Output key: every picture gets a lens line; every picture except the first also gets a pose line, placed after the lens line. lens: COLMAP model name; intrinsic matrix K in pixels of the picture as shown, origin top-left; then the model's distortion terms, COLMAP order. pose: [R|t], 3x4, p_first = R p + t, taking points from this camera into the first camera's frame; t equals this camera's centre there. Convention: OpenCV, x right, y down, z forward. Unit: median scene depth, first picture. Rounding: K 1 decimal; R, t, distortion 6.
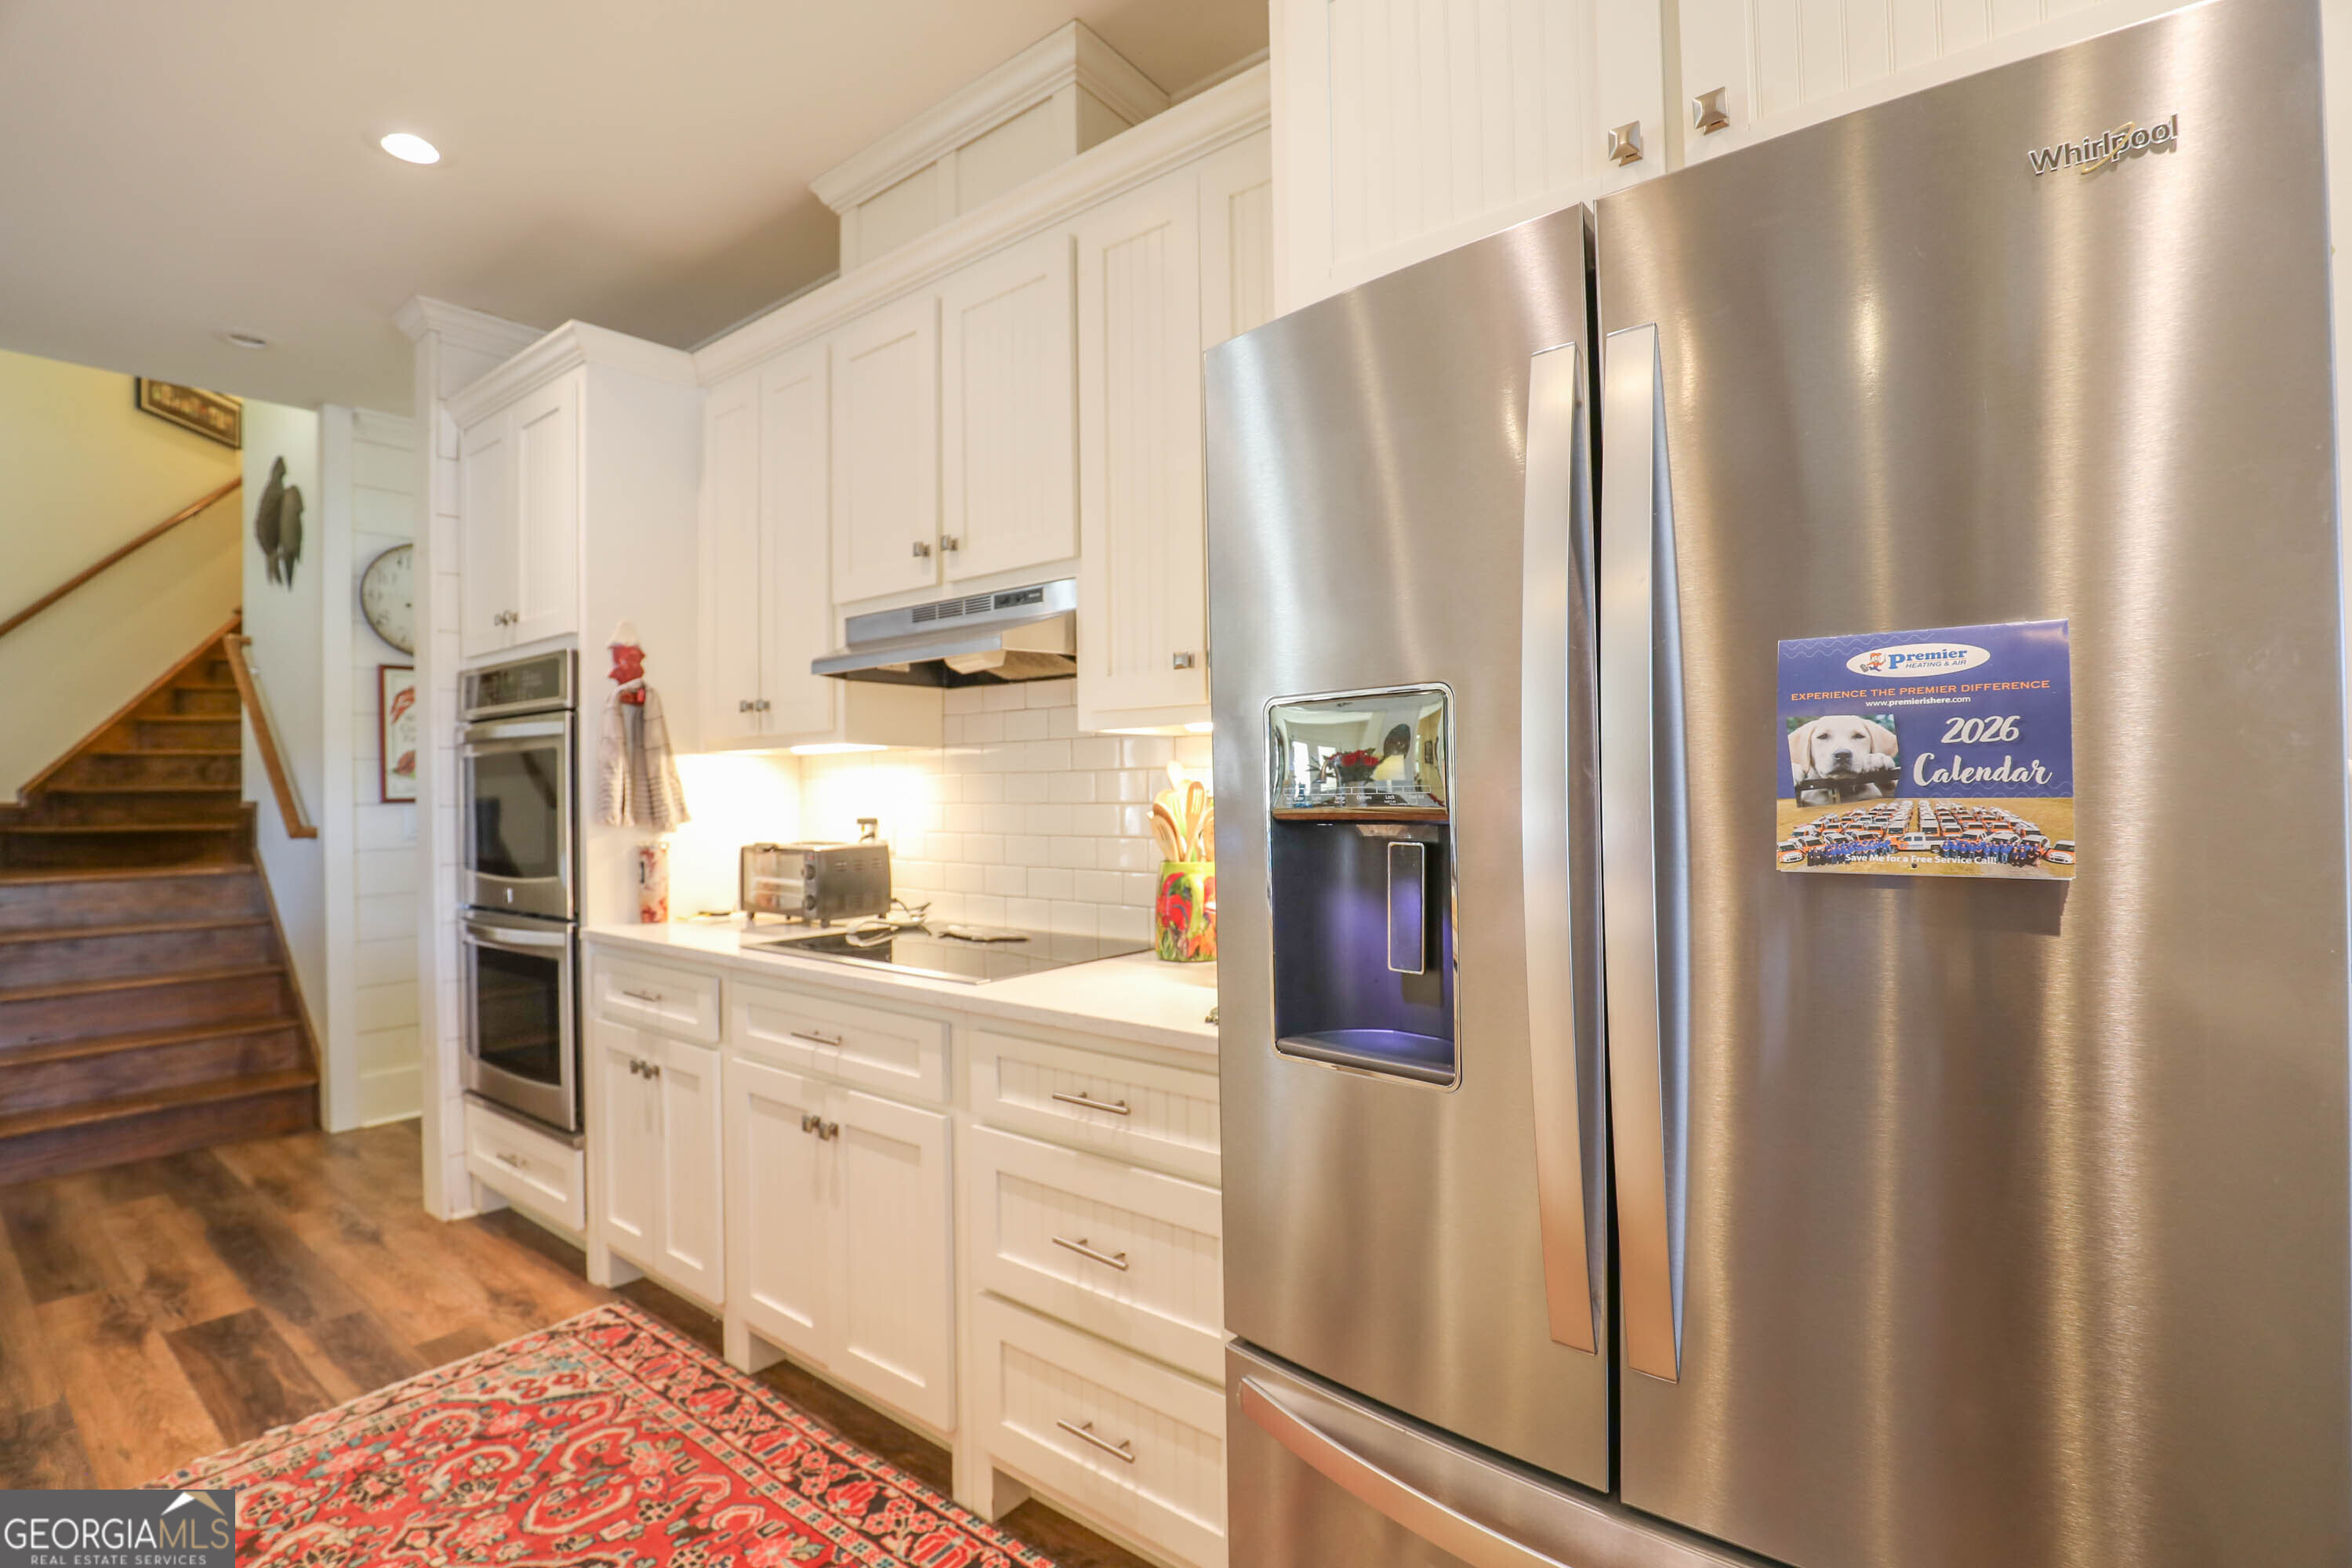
lens RADIAL K [[1086.1, 0, 1186.9], [0, 1086.1, 794.8], [0, 0, 1]] dist [-0.033171, 0.000999]
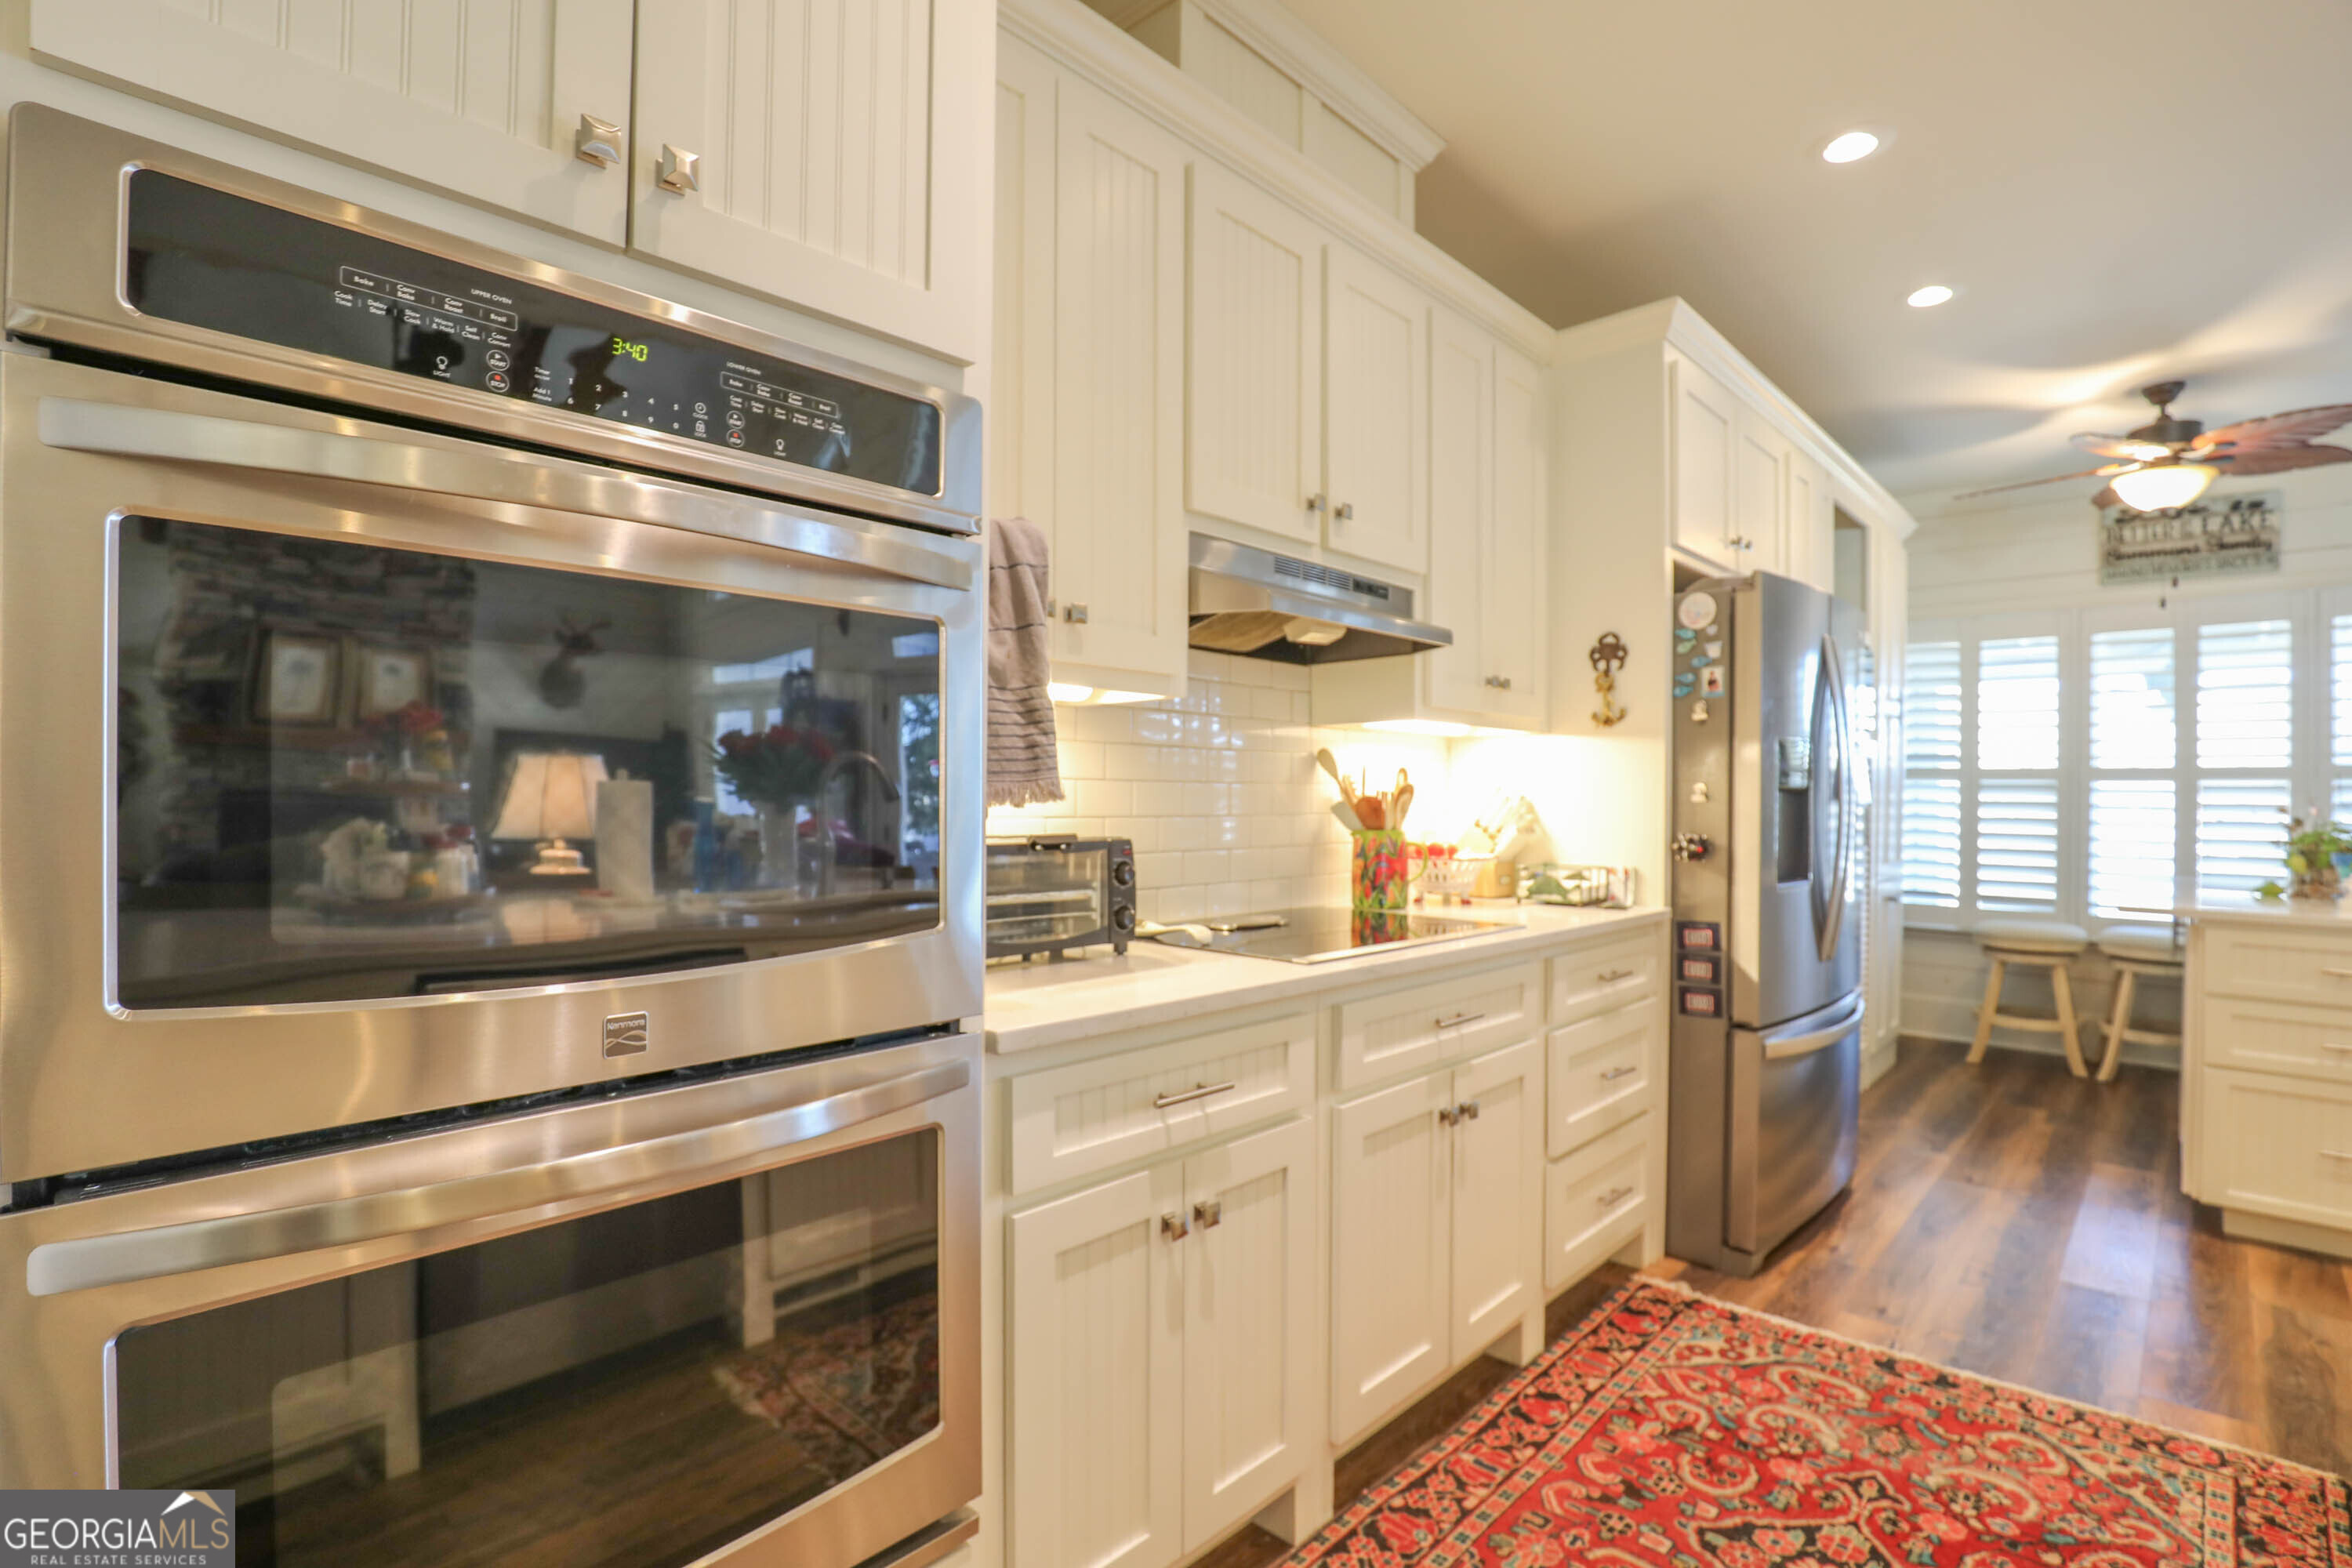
lens RADIAL K [[1086.1, 0, 1186.9], [0, 1086.1, 794.8], [0, 0, 1]] dist [-0.033171, 0.000999]
pose [[0.102220, 0.012665, 0.994681, -1.230854], [-0.006396, 0.999907, -0.012074, 0.035597], [-0.994741, -0.005128, 0.102291, 1.064279]]
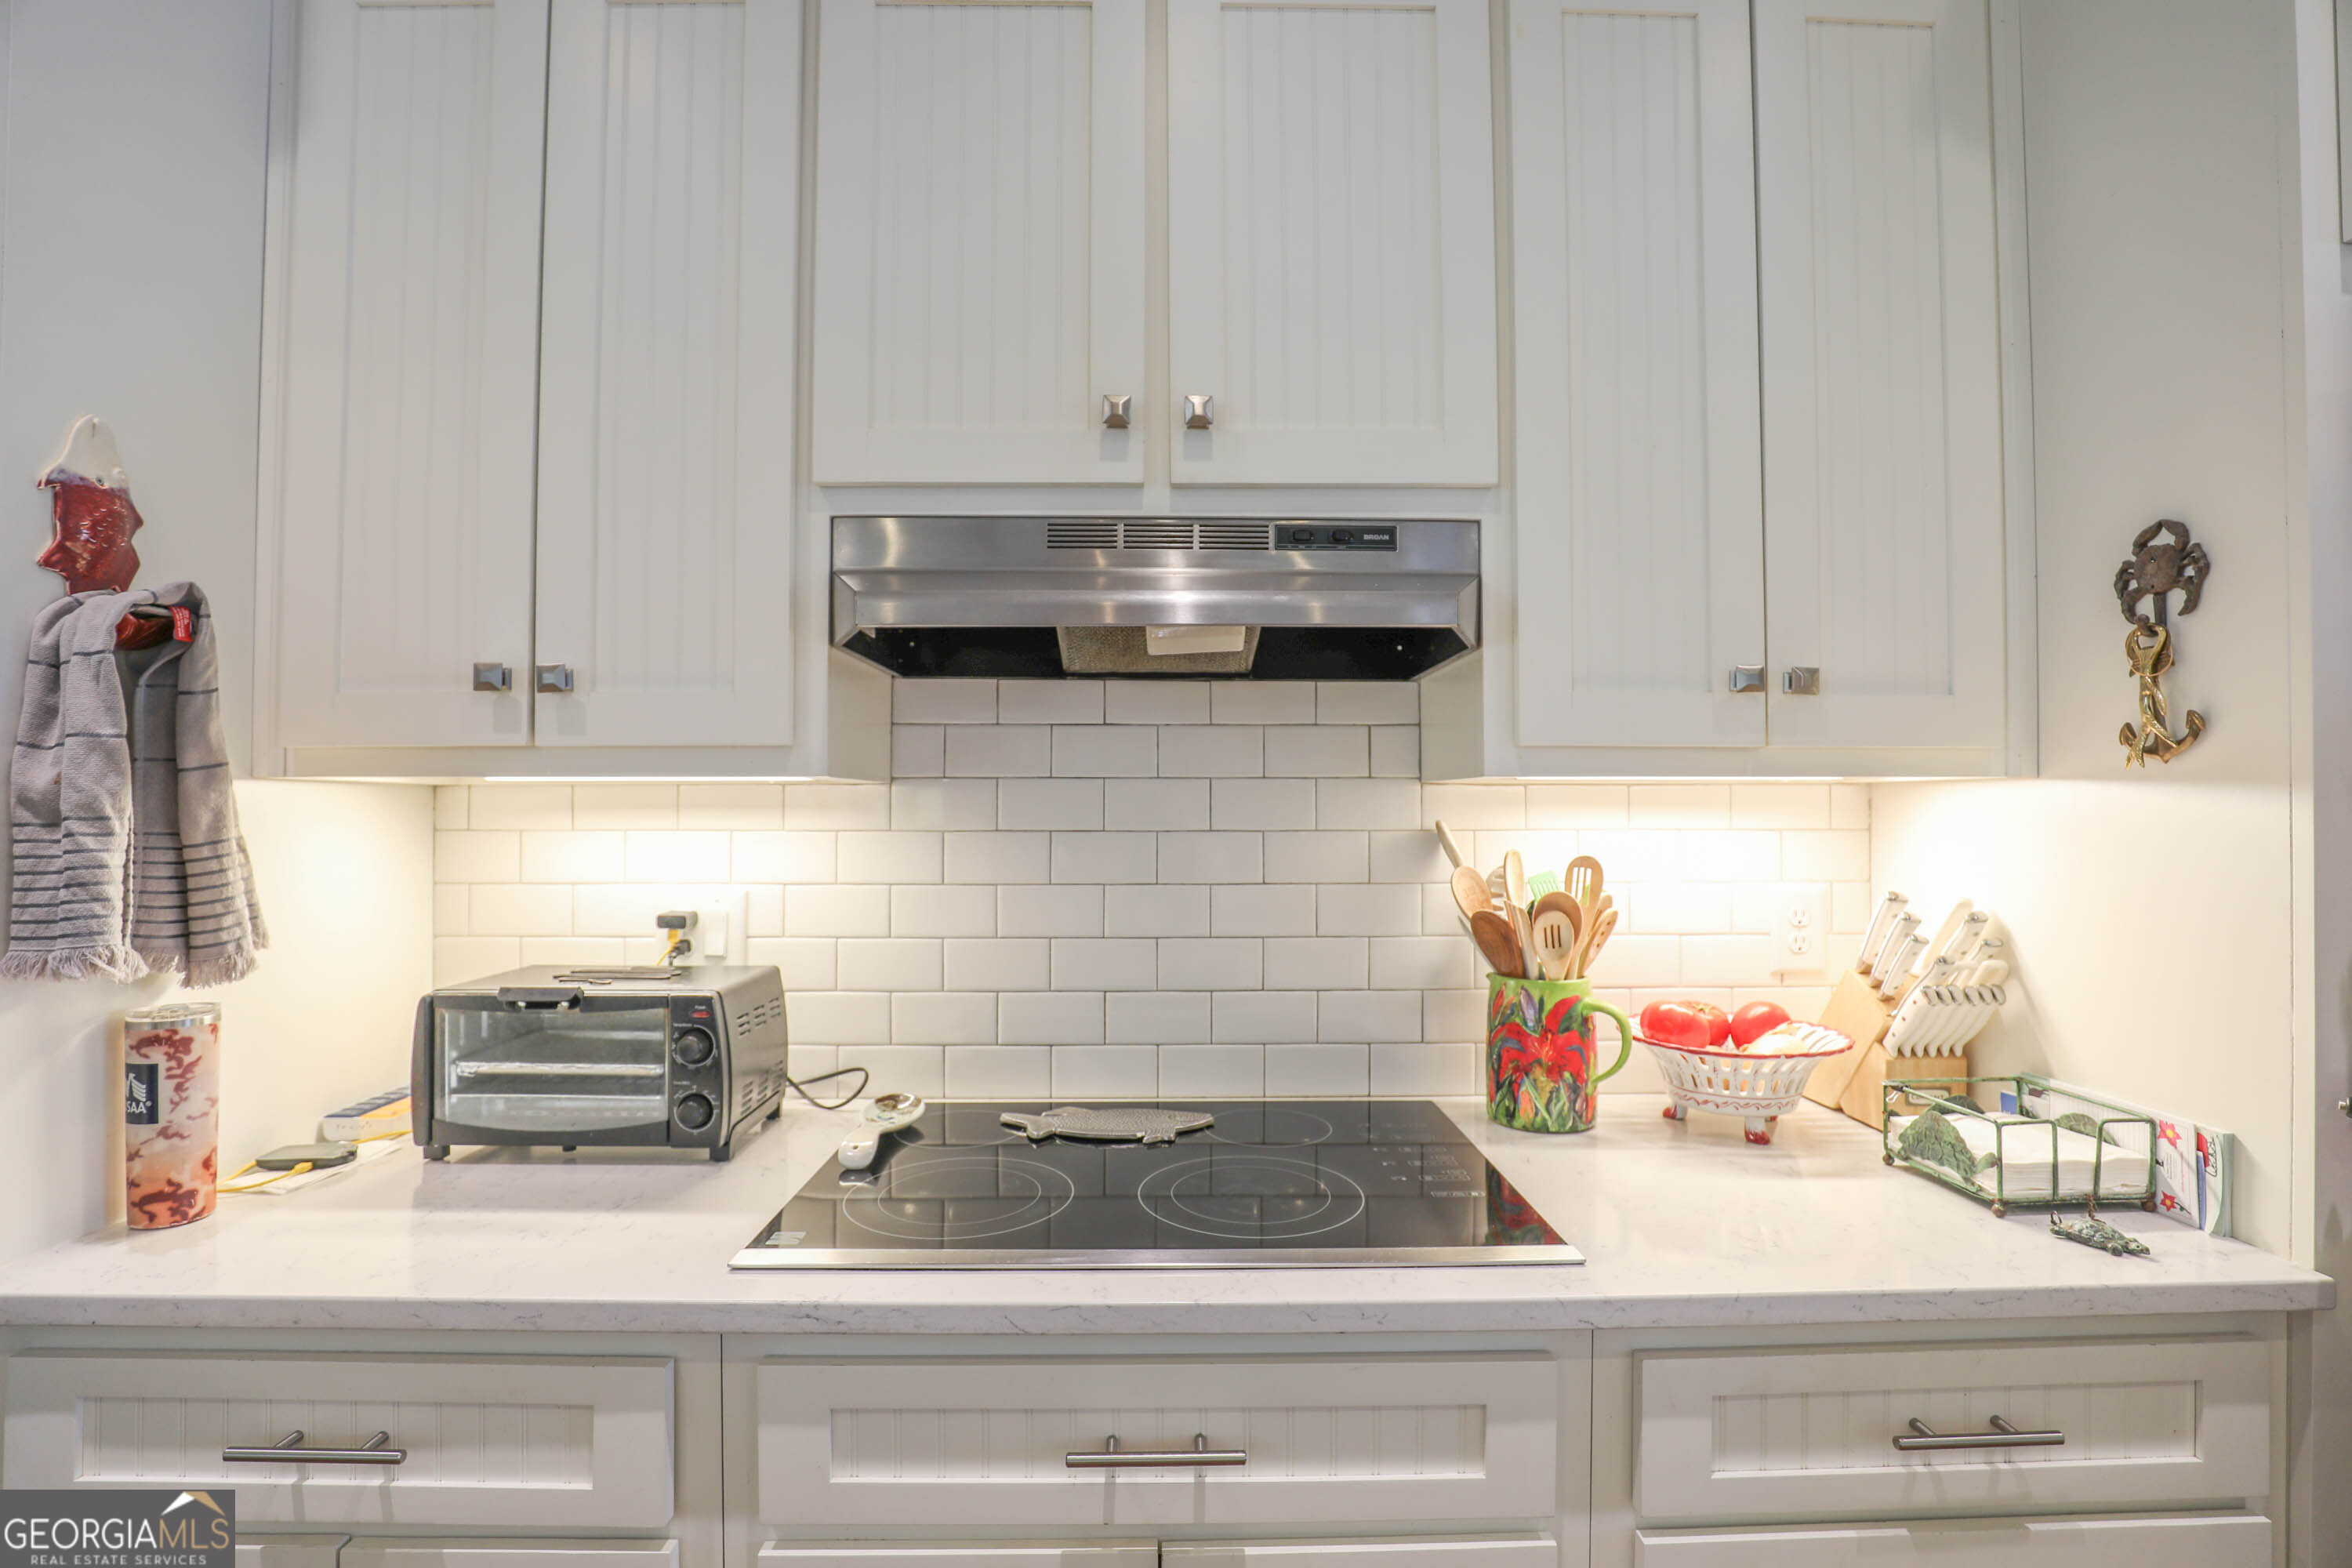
lens RADIAL K [[1086.1, 0, 1186.9], [0, 1086.1, 794.8], [0, 0, 1]] dist [-0.033171, 0.000999]
pose [[0.774536, 0.016347, 0.632318, -0.571157], [-0.007099, 0.999828, -0.017152, -0.035776], [-0.632490, 0.008796, 0.774519, 0.604662]]
